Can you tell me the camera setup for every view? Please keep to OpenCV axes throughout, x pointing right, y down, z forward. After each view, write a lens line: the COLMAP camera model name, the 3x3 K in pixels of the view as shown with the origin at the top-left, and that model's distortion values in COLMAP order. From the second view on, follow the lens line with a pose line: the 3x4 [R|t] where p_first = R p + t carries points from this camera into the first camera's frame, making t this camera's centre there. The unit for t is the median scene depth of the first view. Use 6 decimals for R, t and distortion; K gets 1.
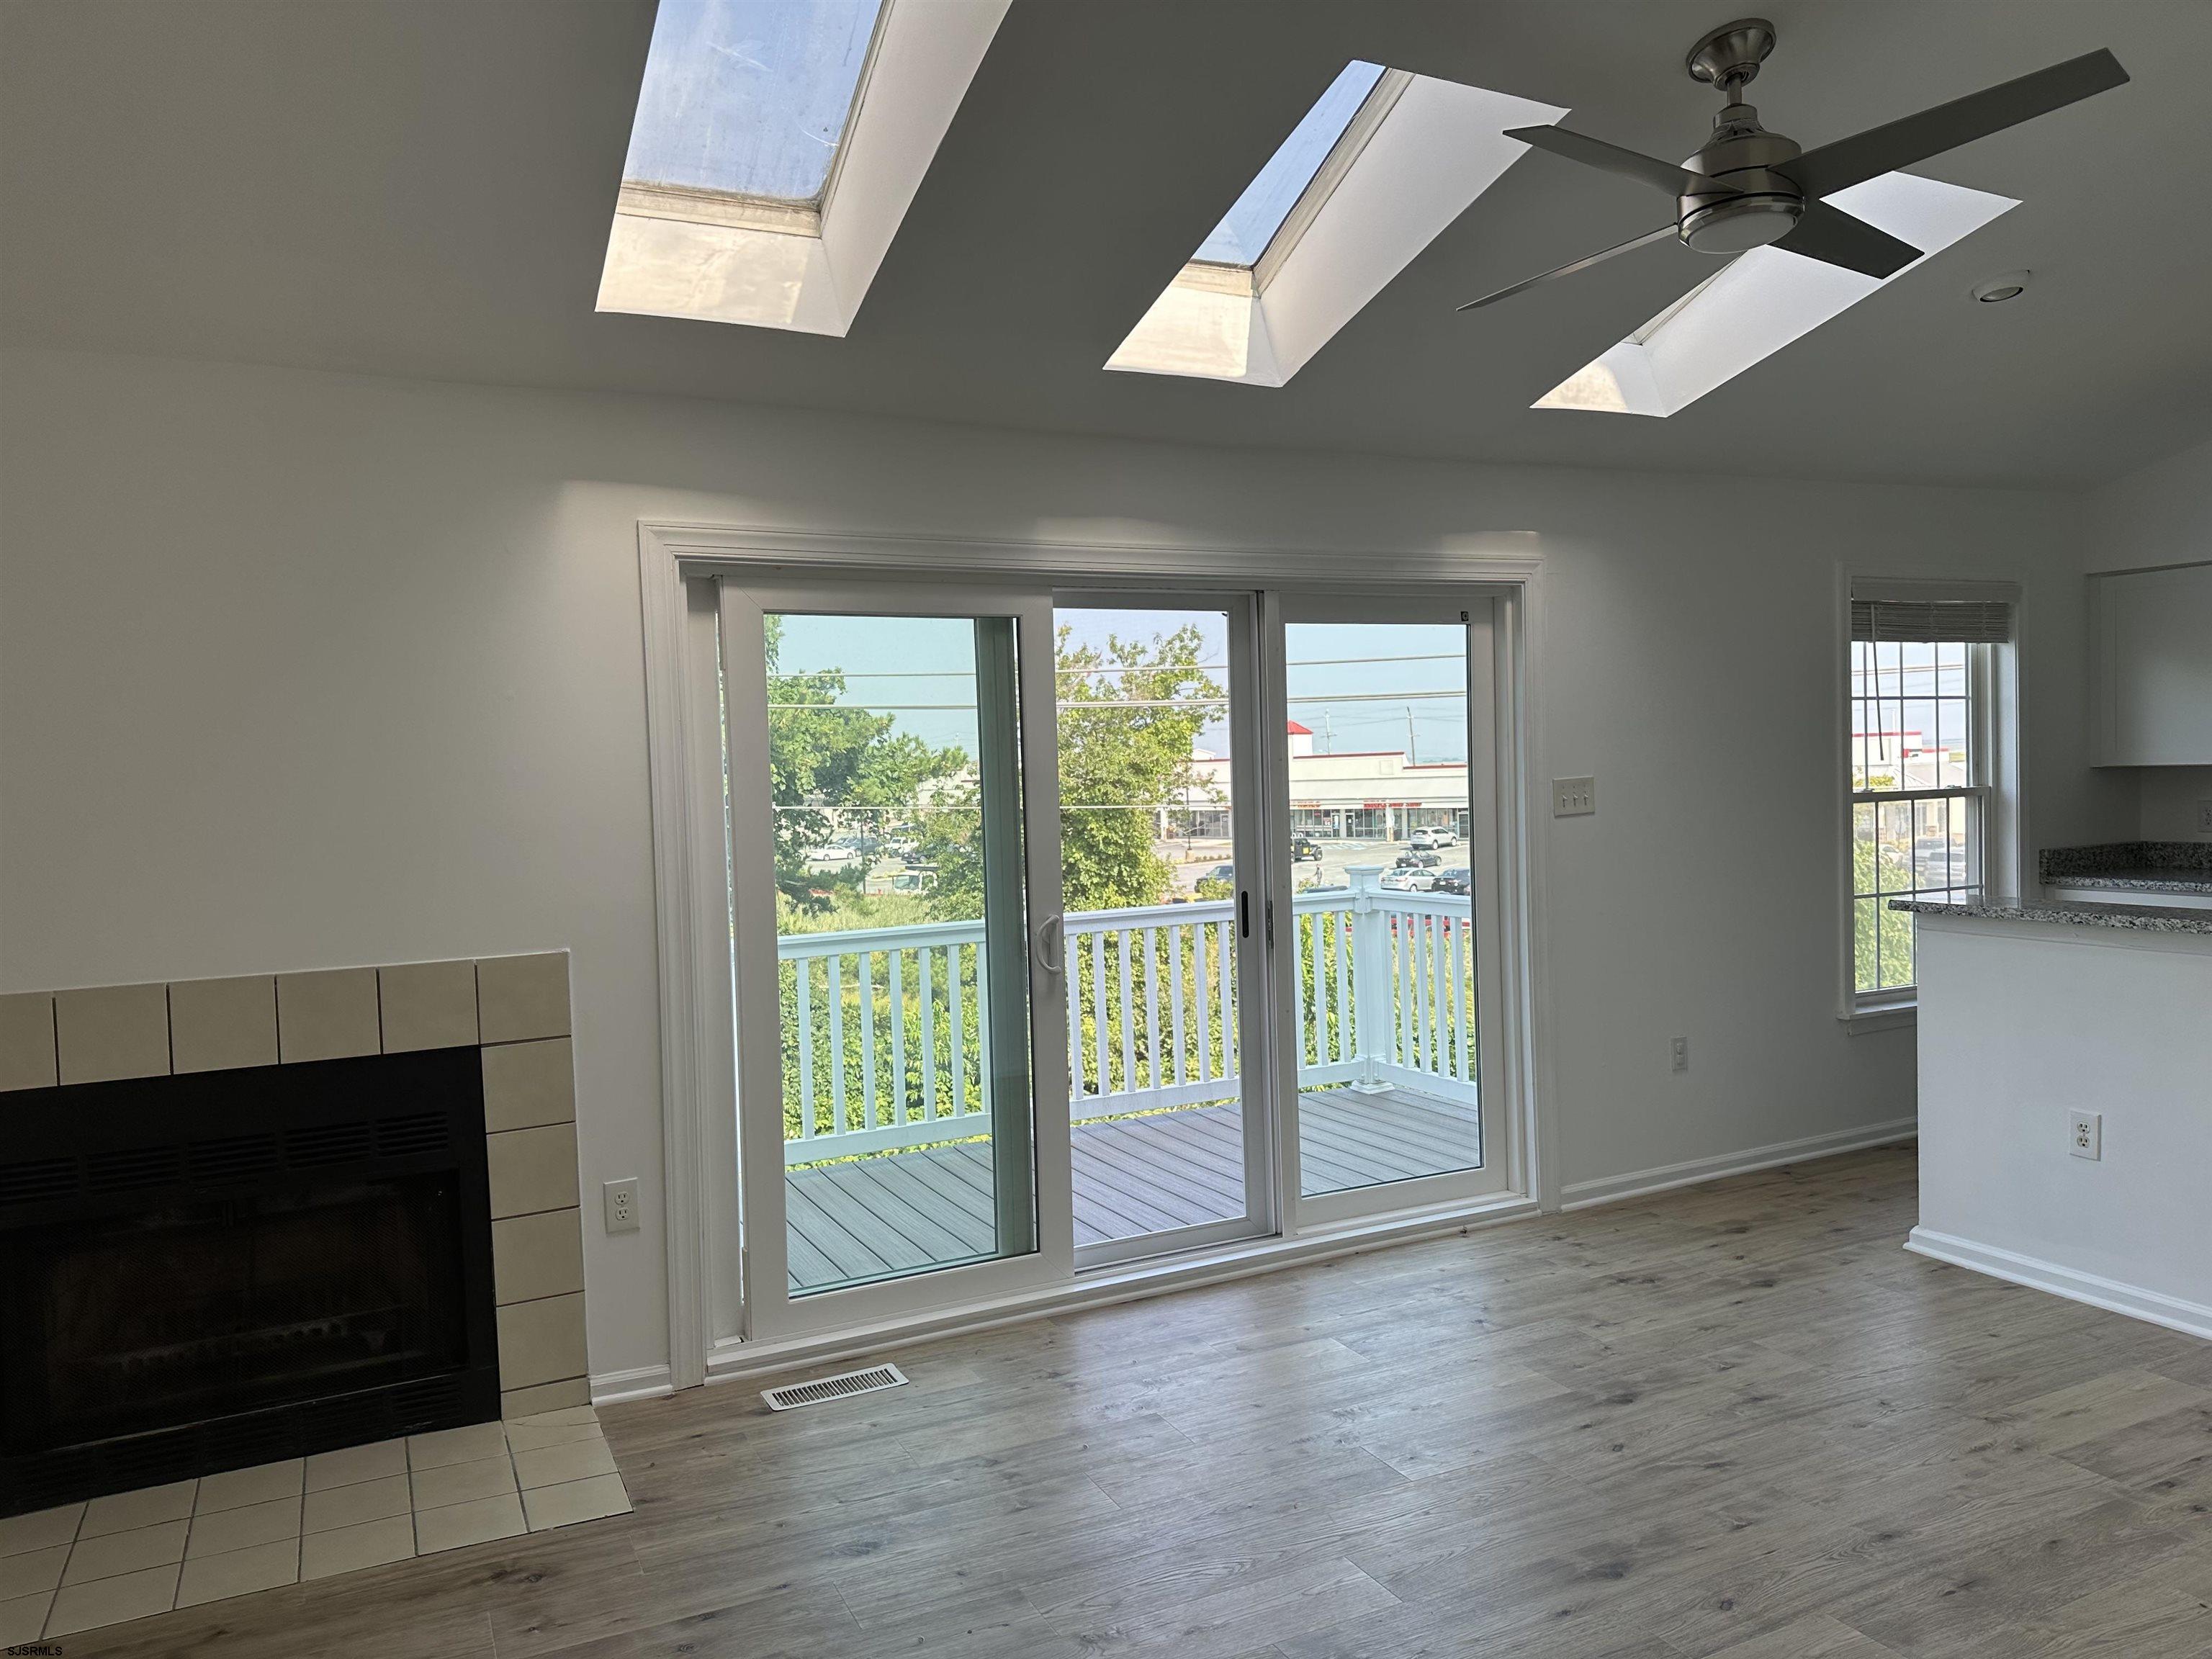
lens RADIAL K [[1539.6, 0, 1085.3], [0, 1539.6, 816.0], [0, 0, 1]] dist [0.067236, -0.086782]
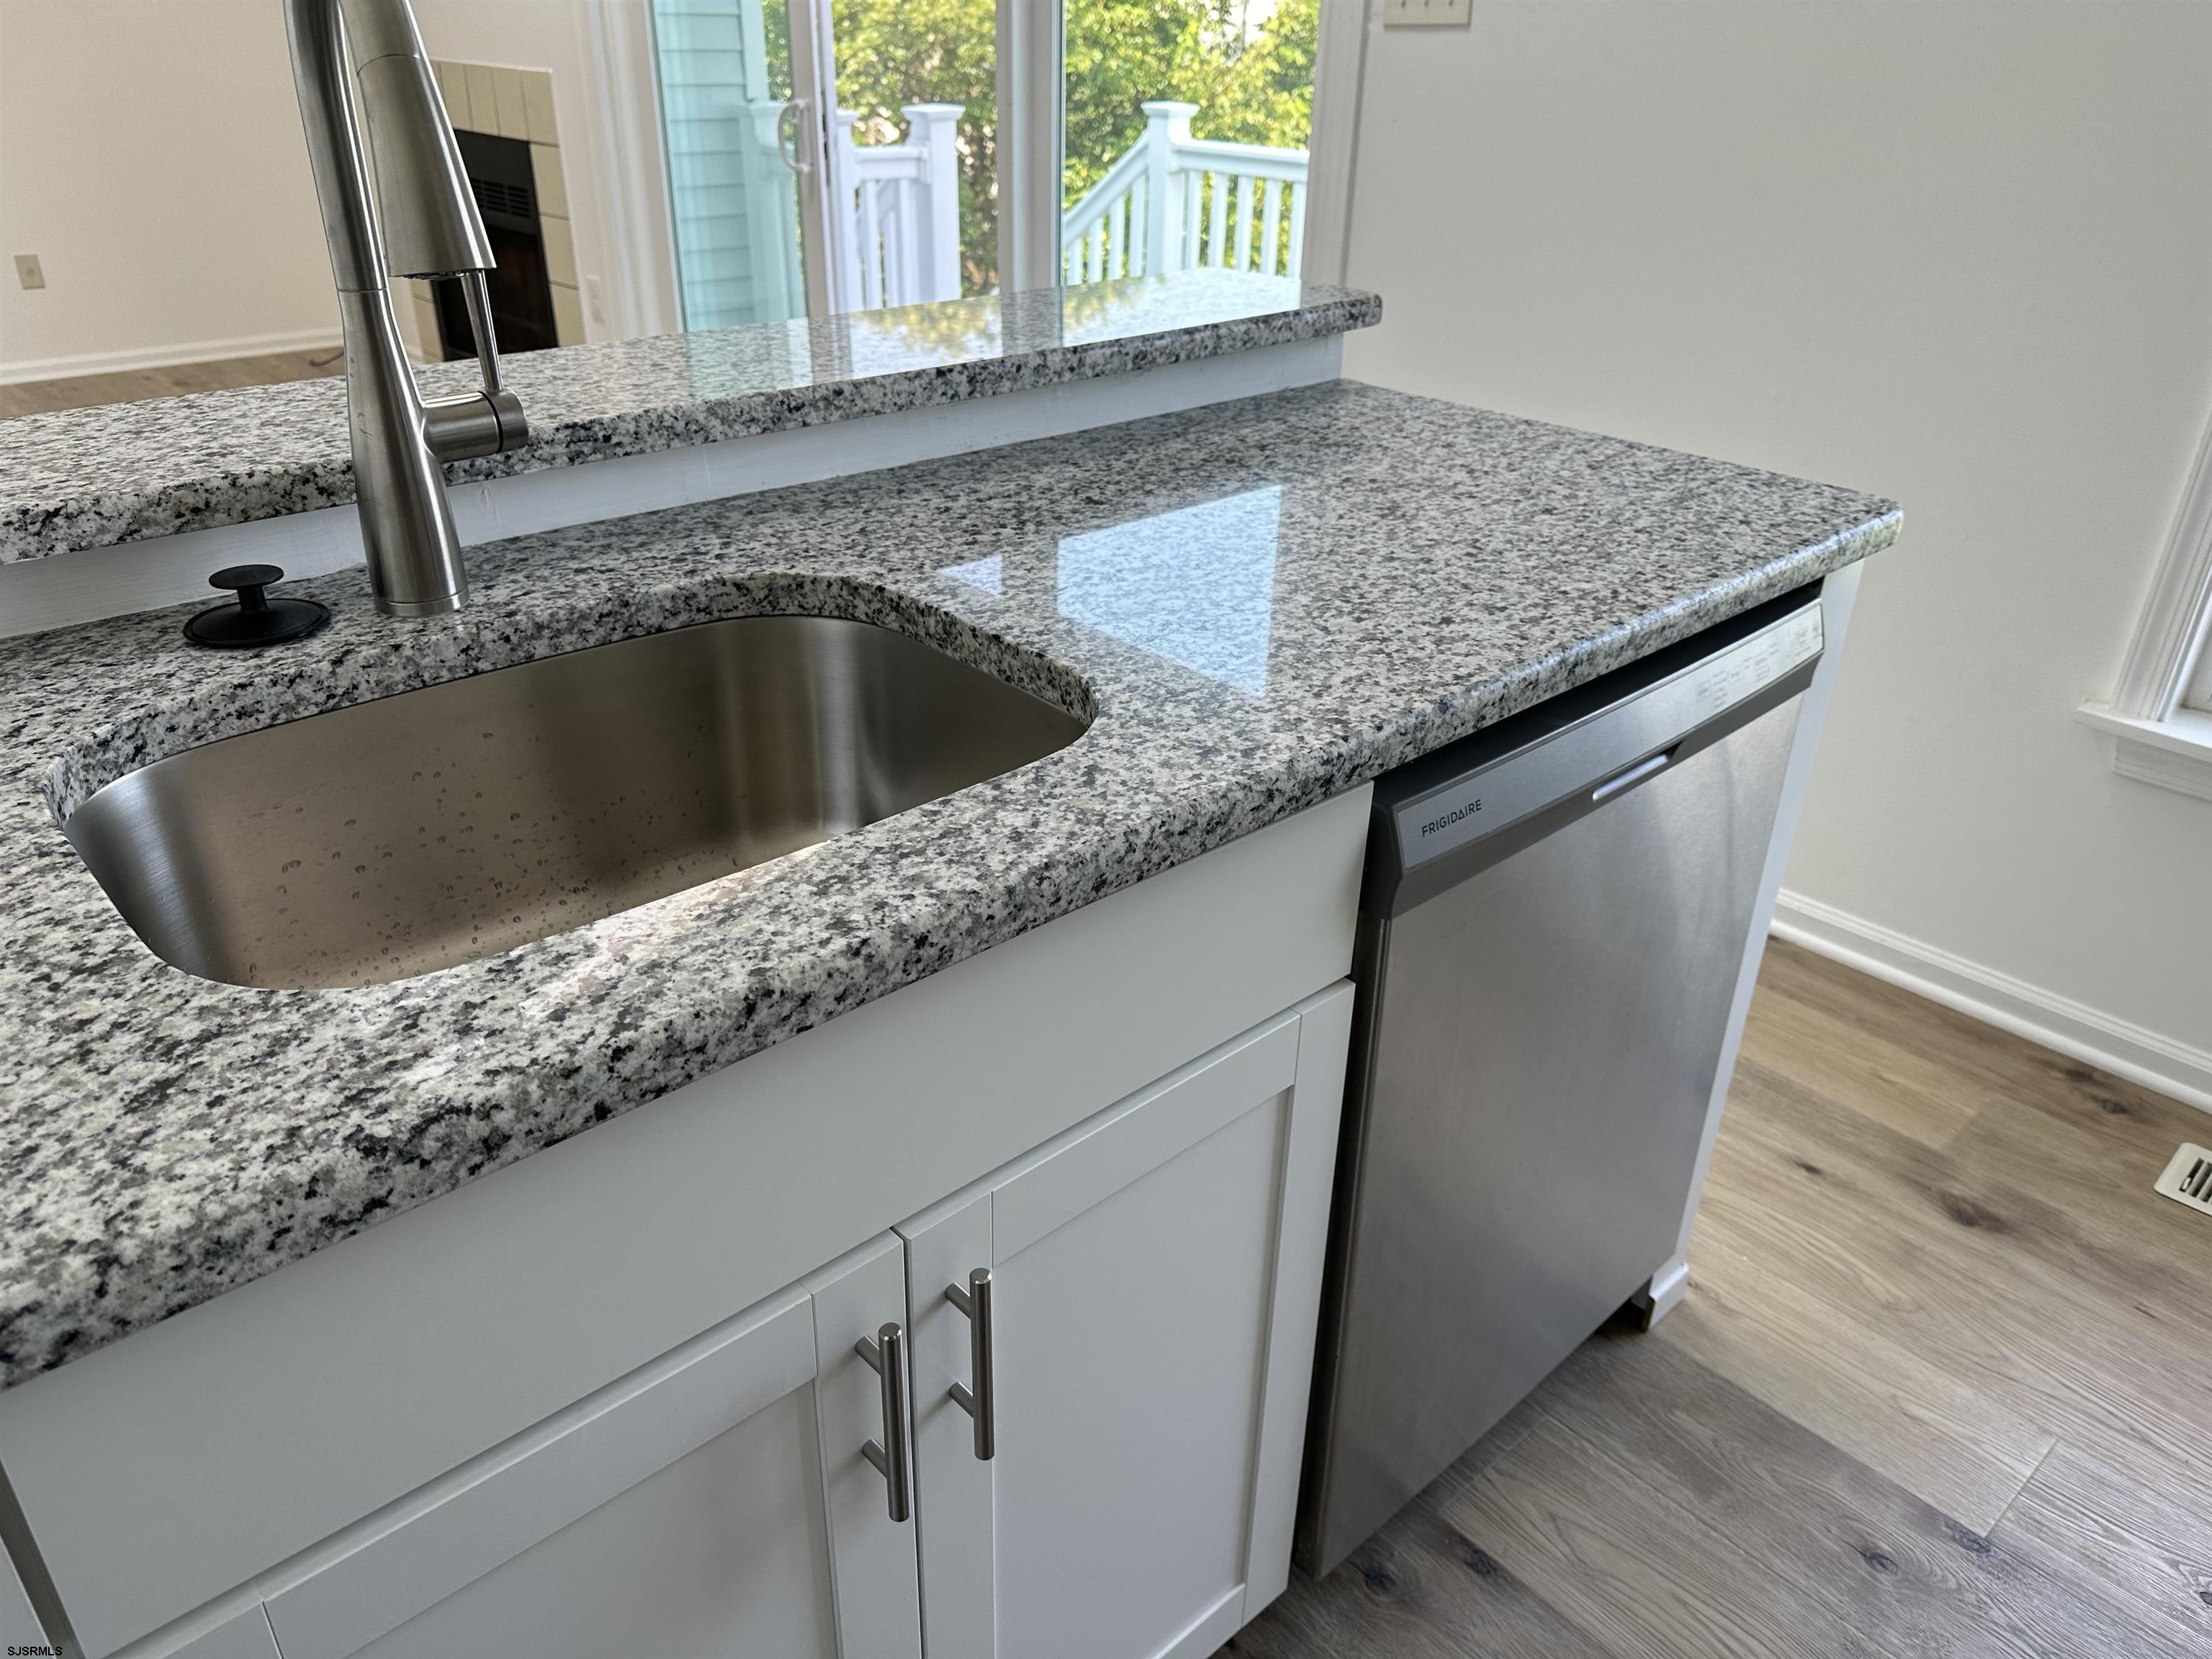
lens RADIAL K [[1539.6, 0, 1060.3], [0, 1539.6, 778.9], [0, 0, 1]] dist [0.067236, -0.086782]
pose [[0.271459, 0.467883, -0.841068, 1.007214], [-0.043959, 0.878998, 0.474795, -0.025337], [0.961446, -0.091915, 0.259180, 0.930519]]
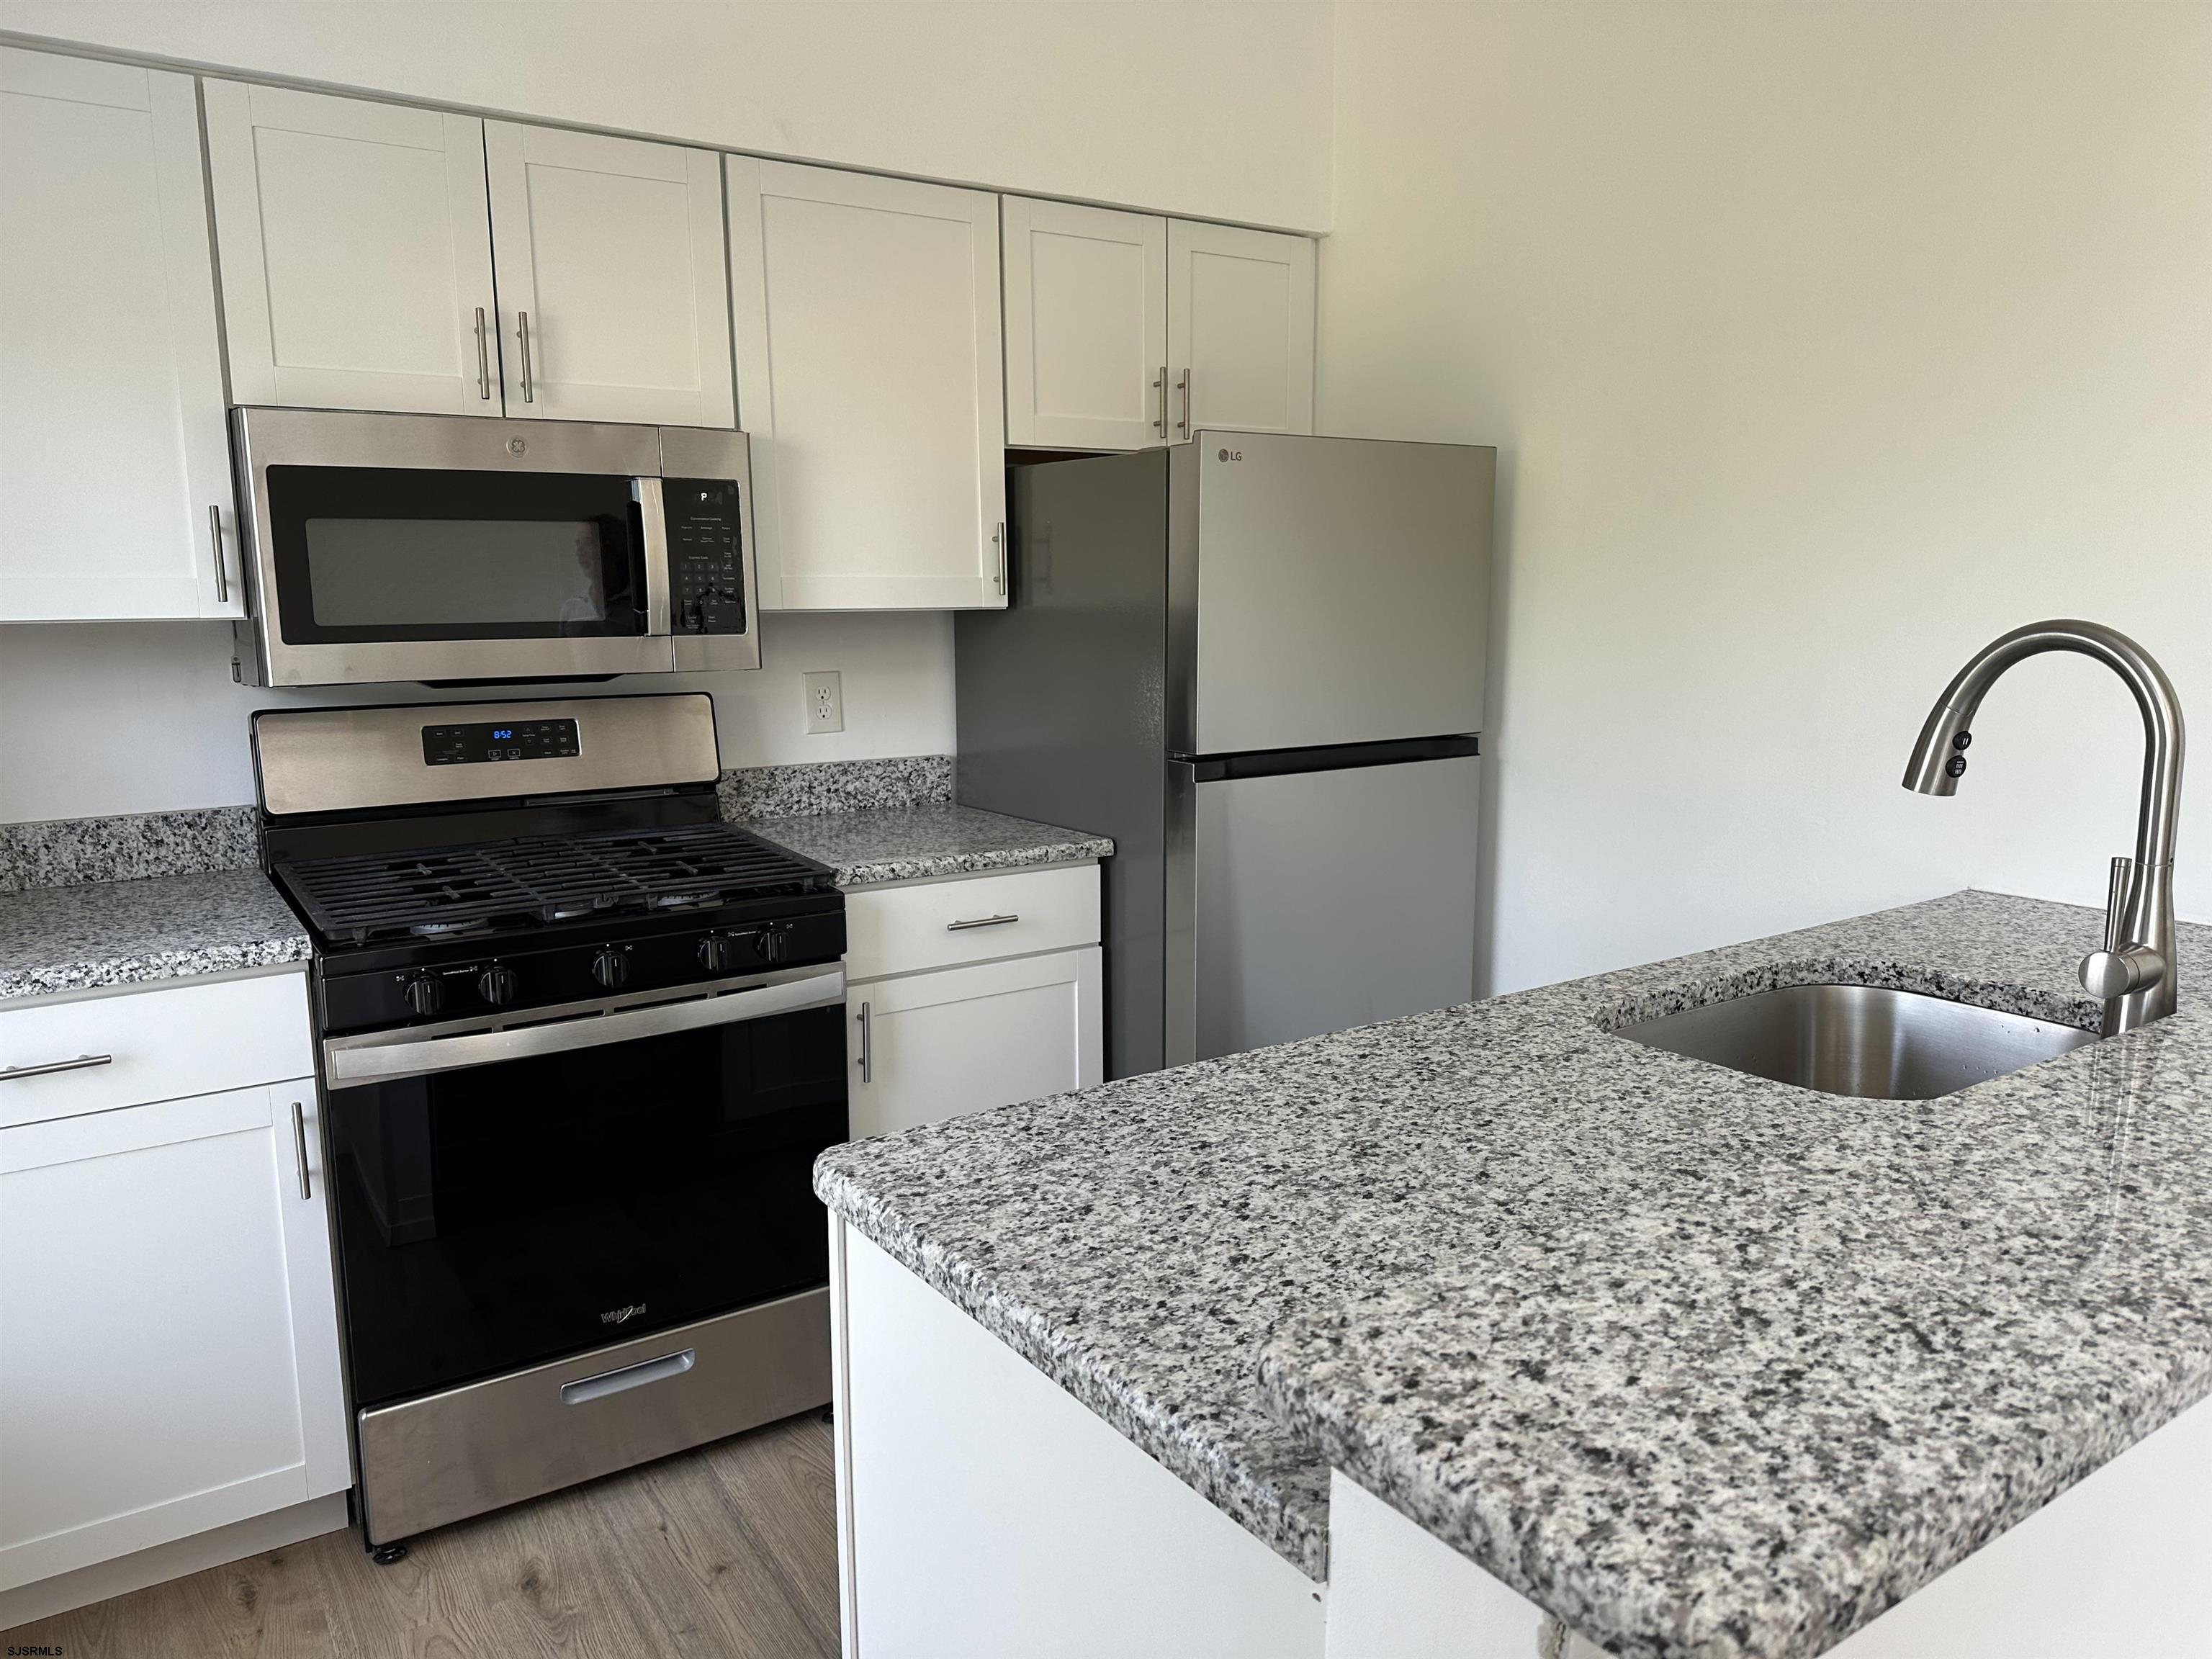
lens RADIAL K [[1539.6, 0, 1093.0], [0, 1539.6, 851.3], [0, 0, 1]] dist [0.067236, -0.086782]
pose [[-0.146779, -0.133792, 0.980079, 0.452289], [0.038659, 0.989278, 0.140837, -0.031273], [-0.988414, 0.058560, -0.140033, 1.173659]]
